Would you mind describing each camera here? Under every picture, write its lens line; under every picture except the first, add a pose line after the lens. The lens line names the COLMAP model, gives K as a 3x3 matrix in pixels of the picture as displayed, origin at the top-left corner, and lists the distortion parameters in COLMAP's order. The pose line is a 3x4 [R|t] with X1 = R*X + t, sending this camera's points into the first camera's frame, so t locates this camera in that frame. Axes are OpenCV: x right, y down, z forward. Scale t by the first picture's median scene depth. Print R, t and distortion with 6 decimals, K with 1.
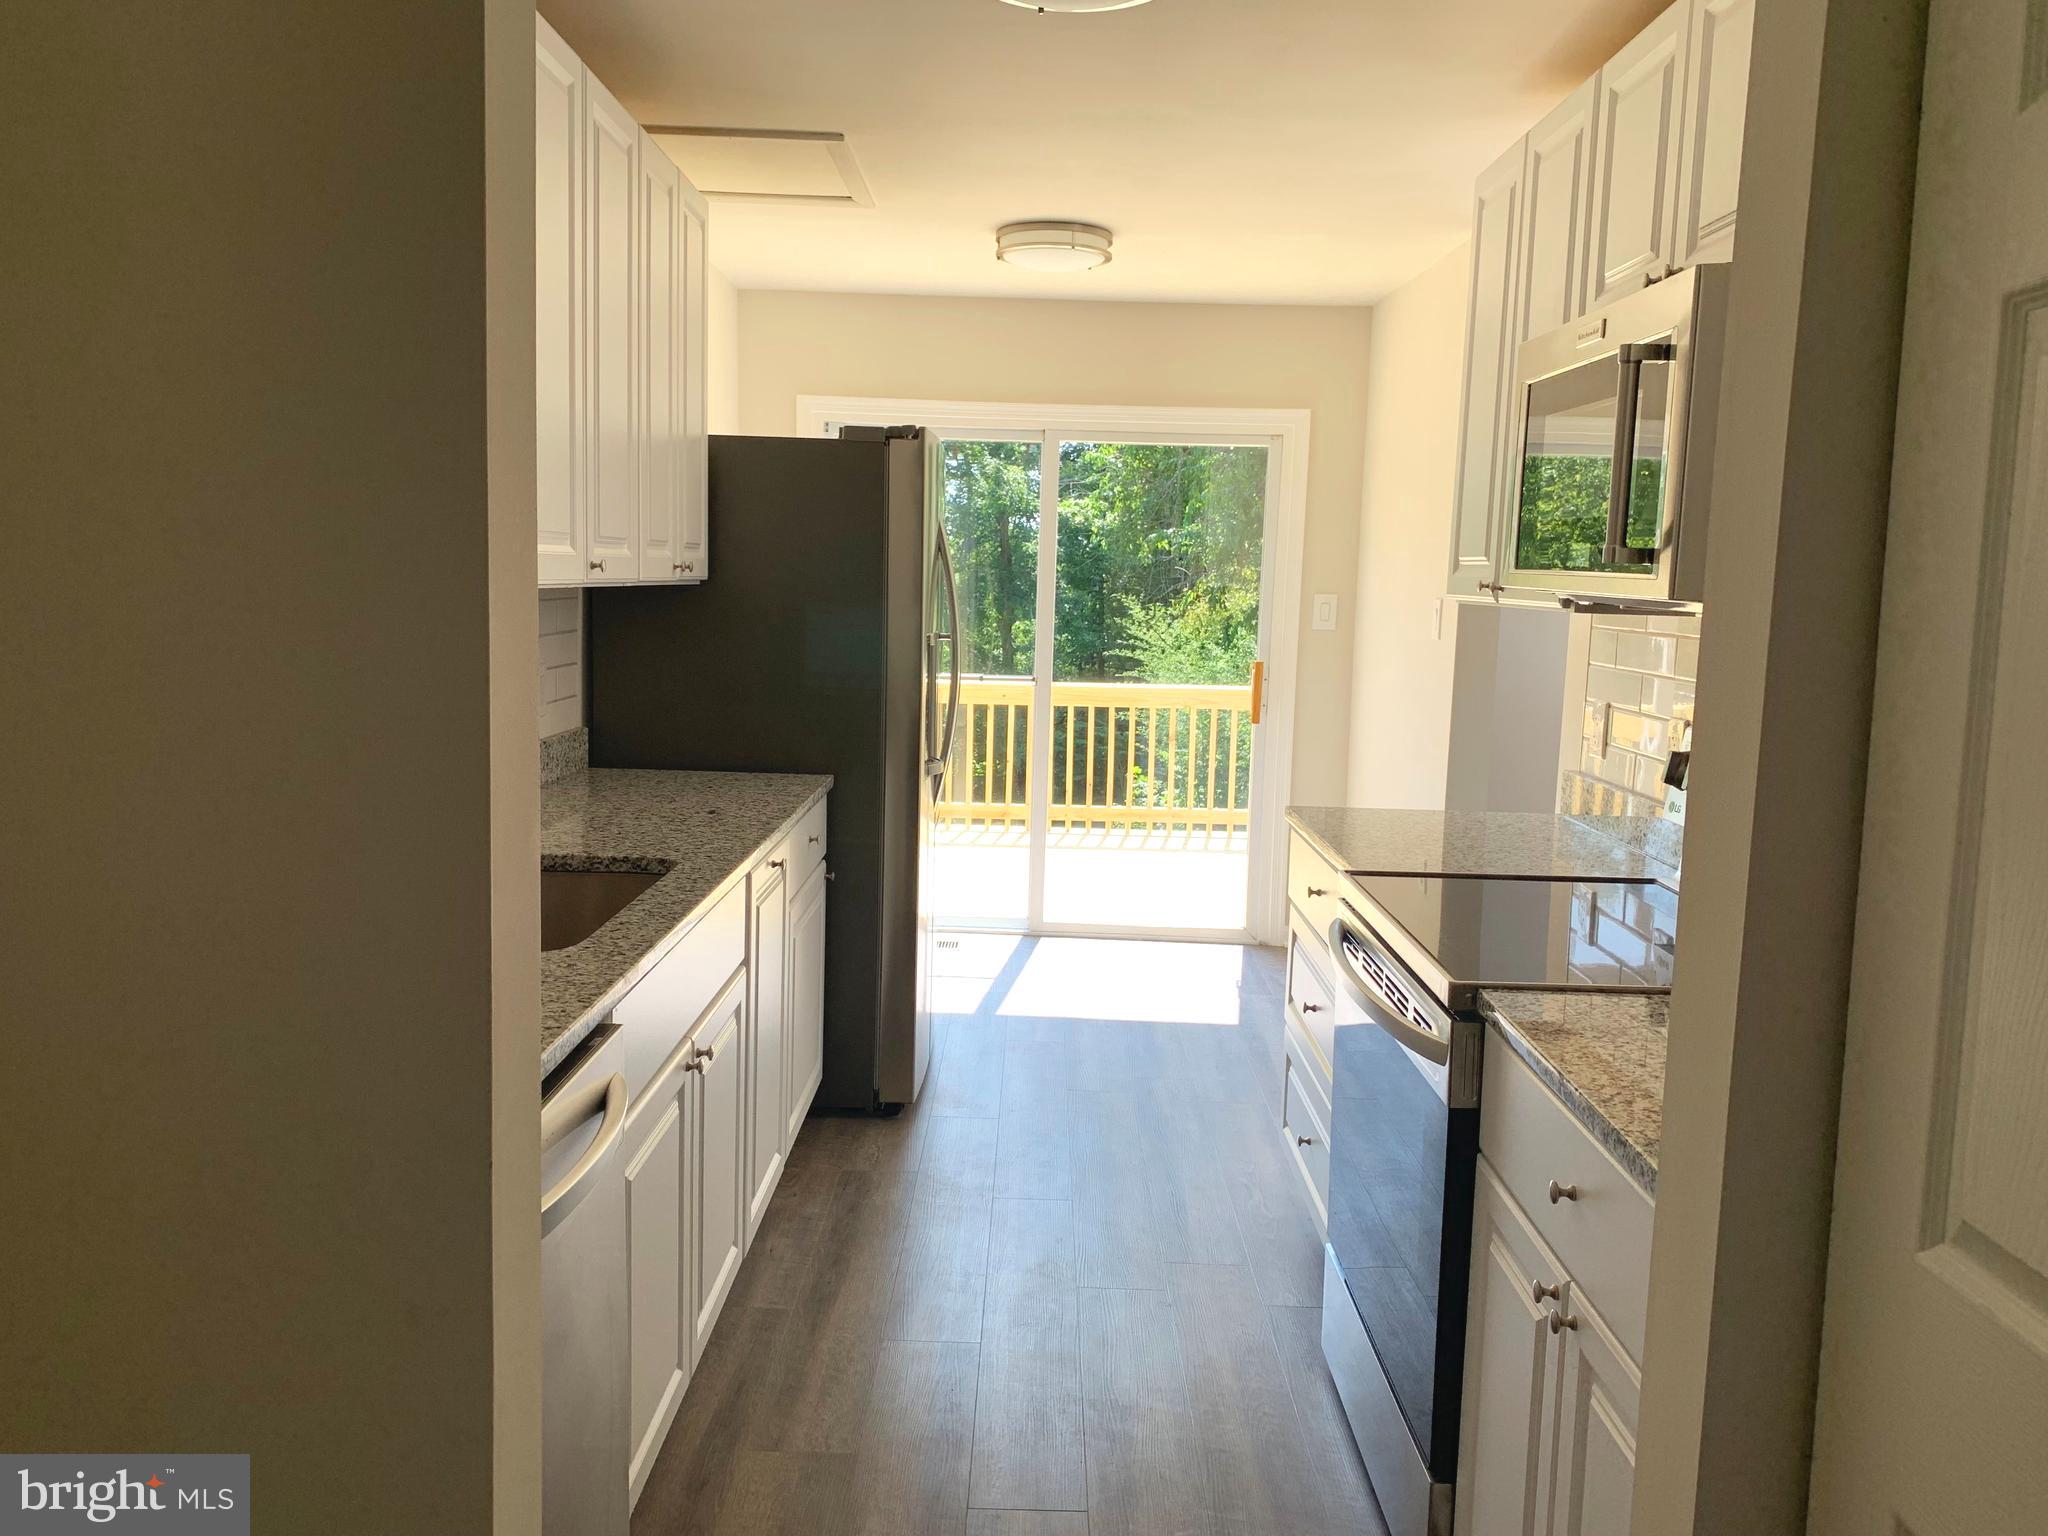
lens RADIAL K [[1577.4, 0, 1030.6], [0, 1577.4, 770.5], [0, 0, 1]] dist [0.027987, -0.075627]
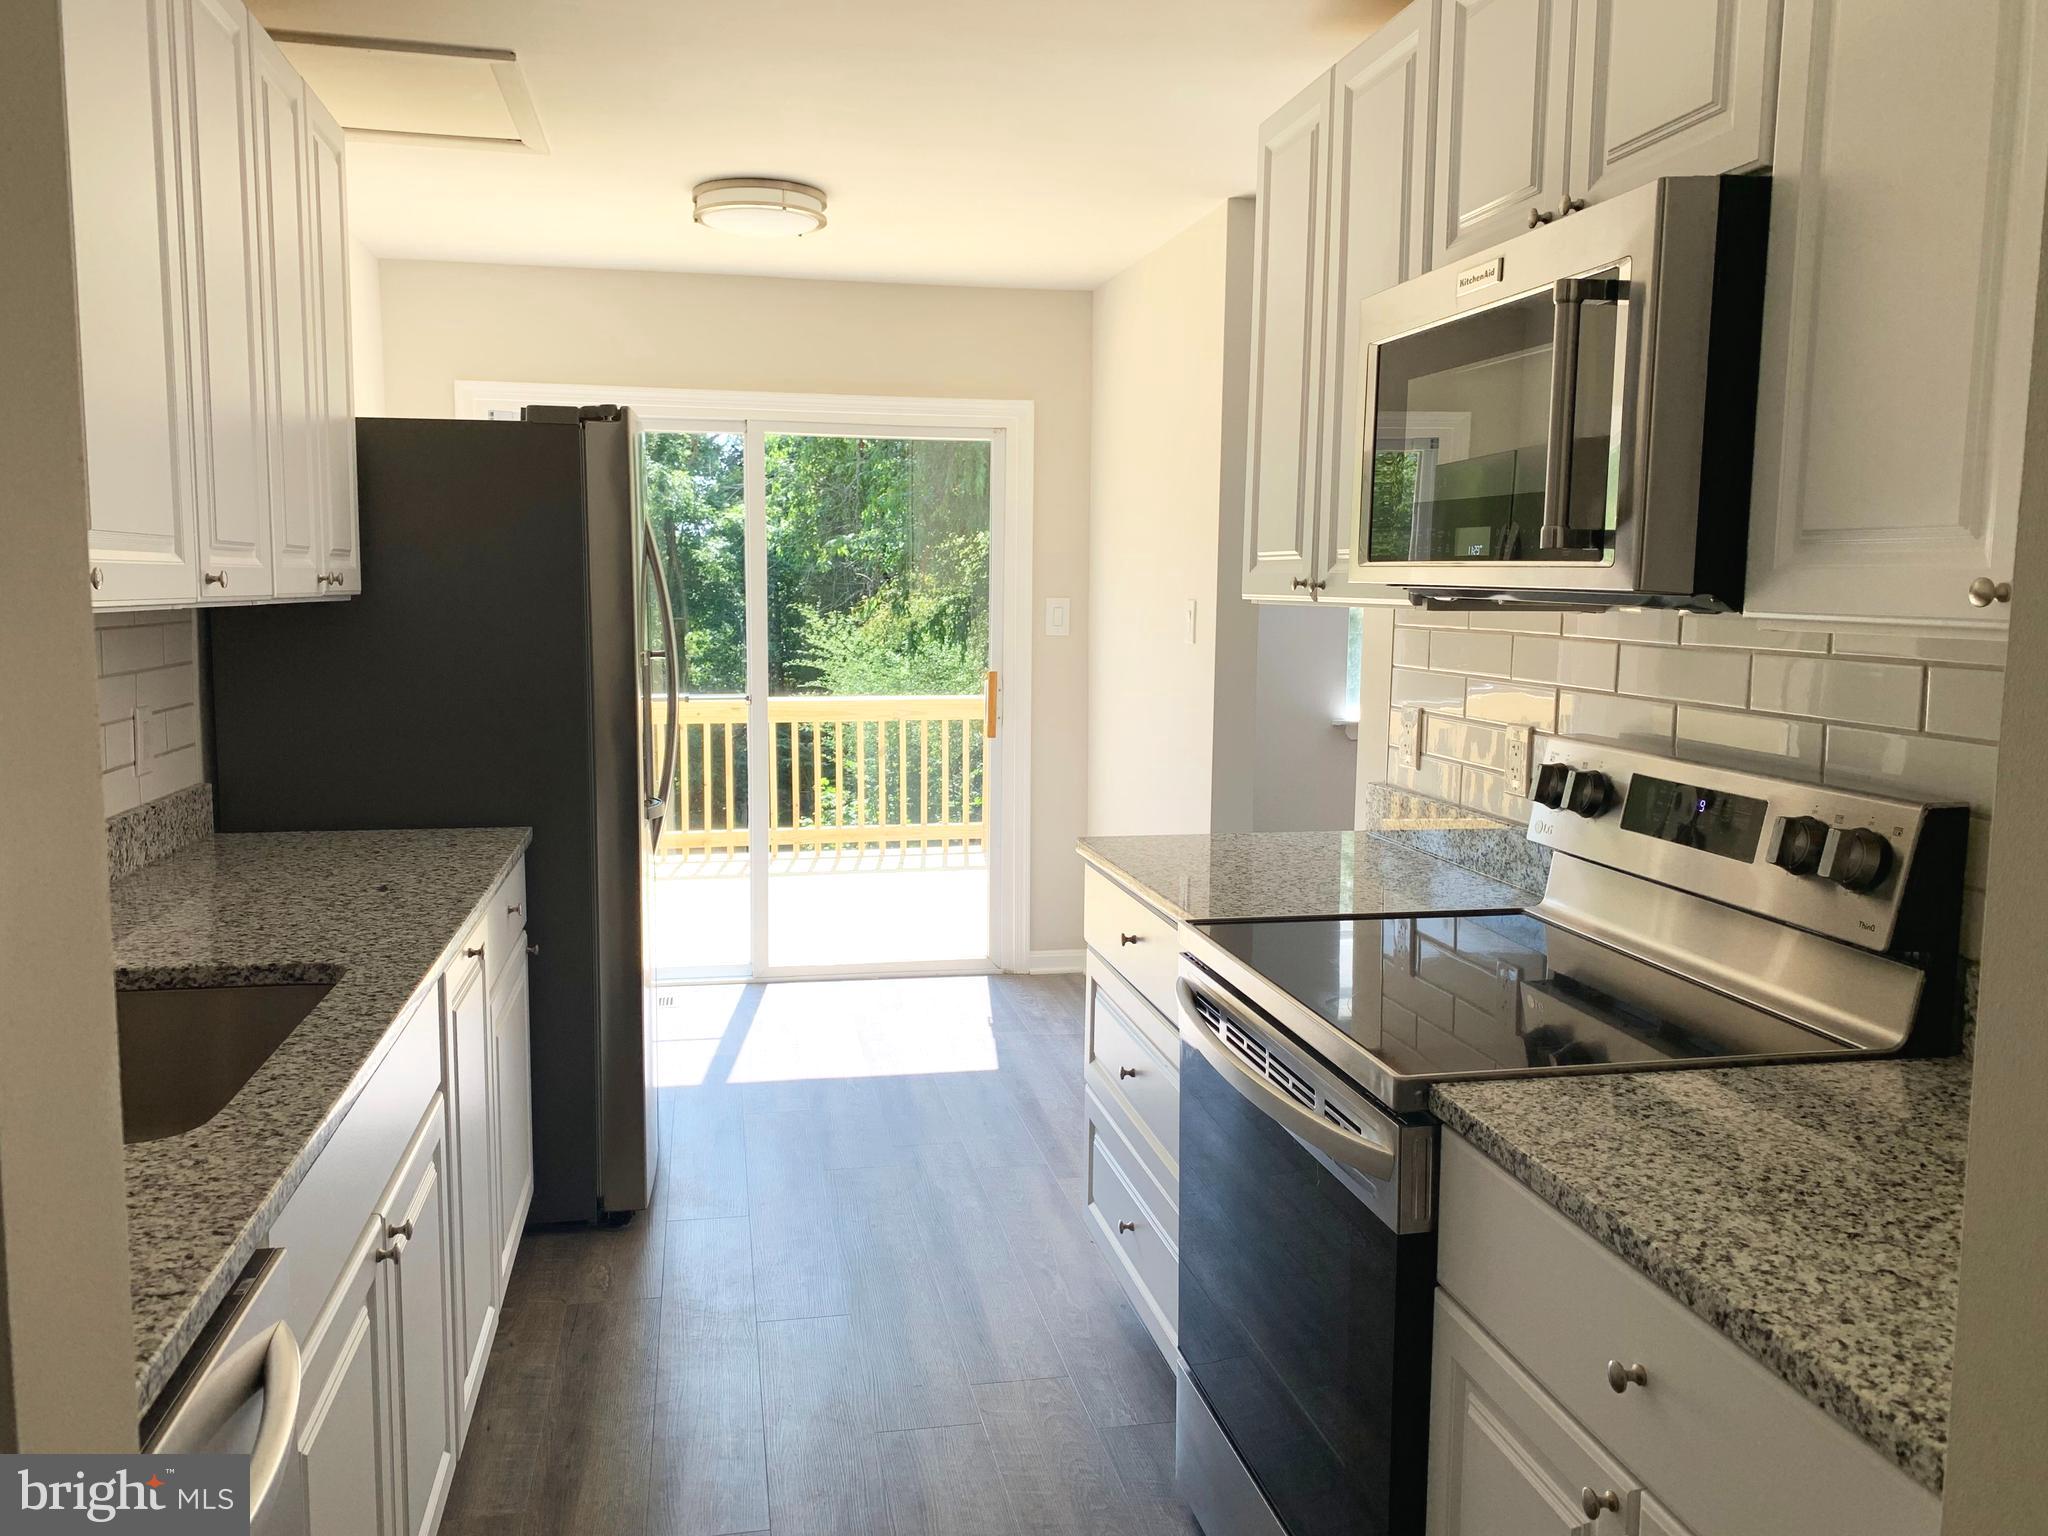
lens RADIAL K [[1577.4, 0, 1022.5], [0, 1577.4, 770.9], [0, 0, 1]] dist [0.027987, -0.075627]
pose [[0.979286, -0.043718, 0.197707, -0.039720], [0.044461, 0.999011, 0.000680, -0.016885], [-0.197541, 0.008124, 0.980261, 0.147300]]
